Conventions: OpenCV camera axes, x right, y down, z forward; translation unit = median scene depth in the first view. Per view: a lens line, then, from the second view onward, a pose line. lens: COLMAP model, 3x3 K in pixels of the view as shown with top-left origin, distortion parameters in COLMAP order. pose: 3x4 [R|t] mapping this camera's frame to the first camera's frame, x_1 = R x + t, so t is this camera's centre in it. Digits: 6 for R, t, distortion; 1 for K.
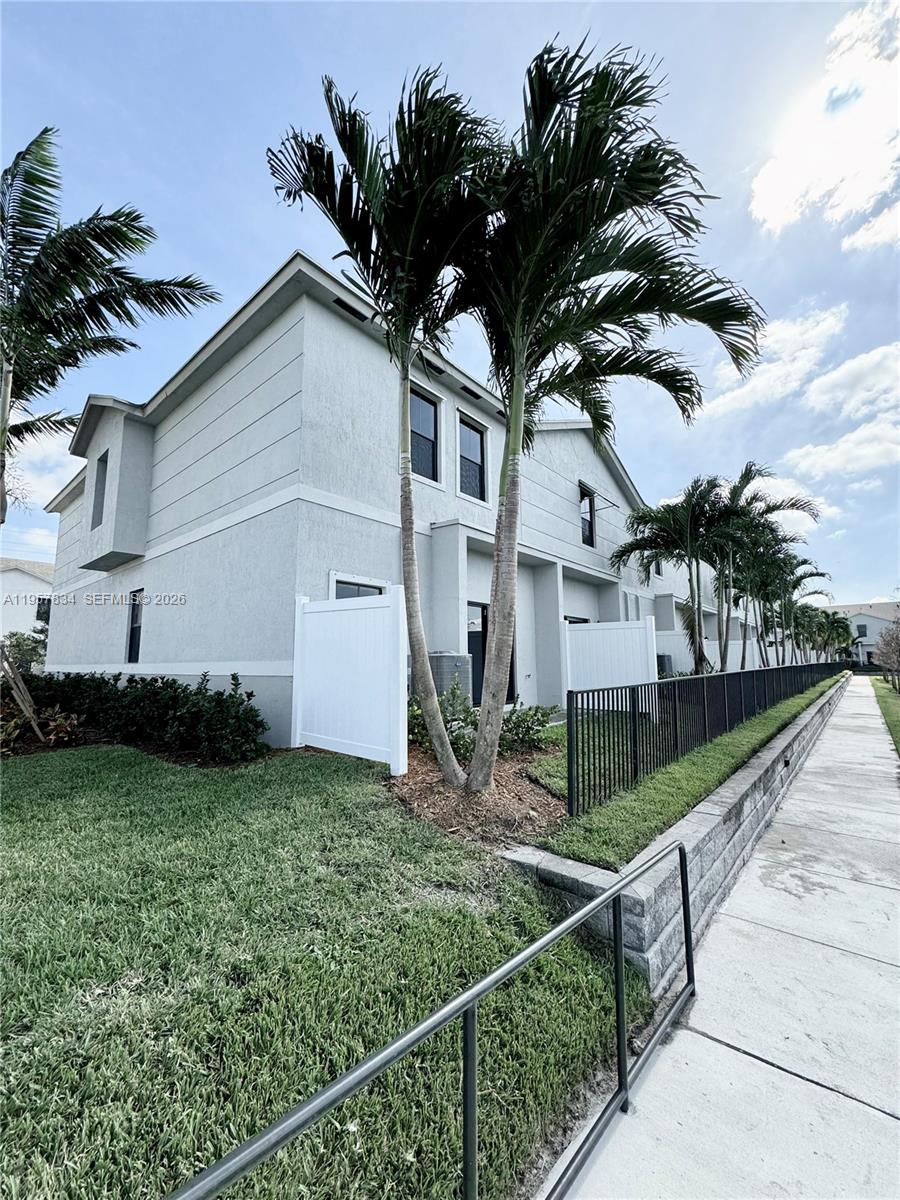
lens RADIAL K [[476.6, 0, 451.2], [0, 476.6, 600.9], [0, 0, 1]] dist [0.000169, -0.000361]
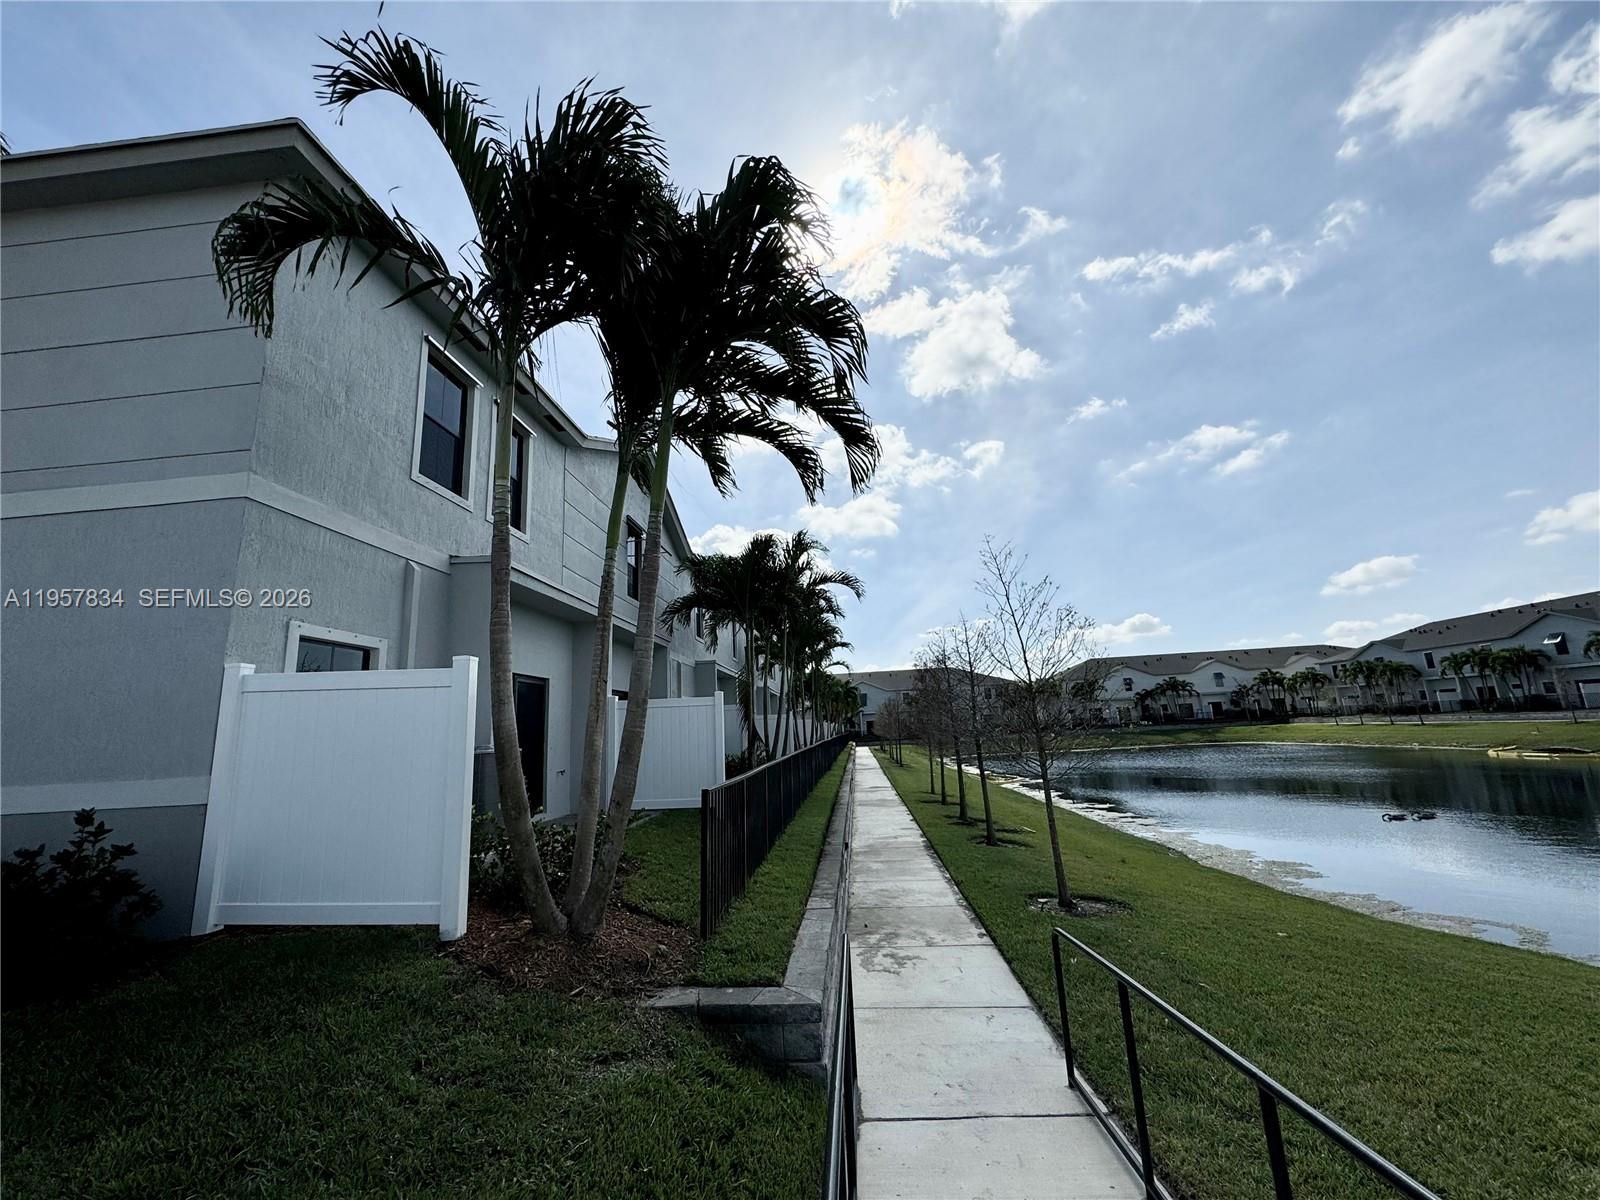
lens RADIAL K [[635.5, 0, 799.8], [0, 635.5, 603.6], [0, 0, 1]] dist [0.000169, -0.000361]
pose [[0.814132, 0.081669, 0.574908, -0.272709], [-0.029542, 0.994604, -0.099454, -0.033238], [-0.579928, 0.063984, 0.812151, -0.049391]]
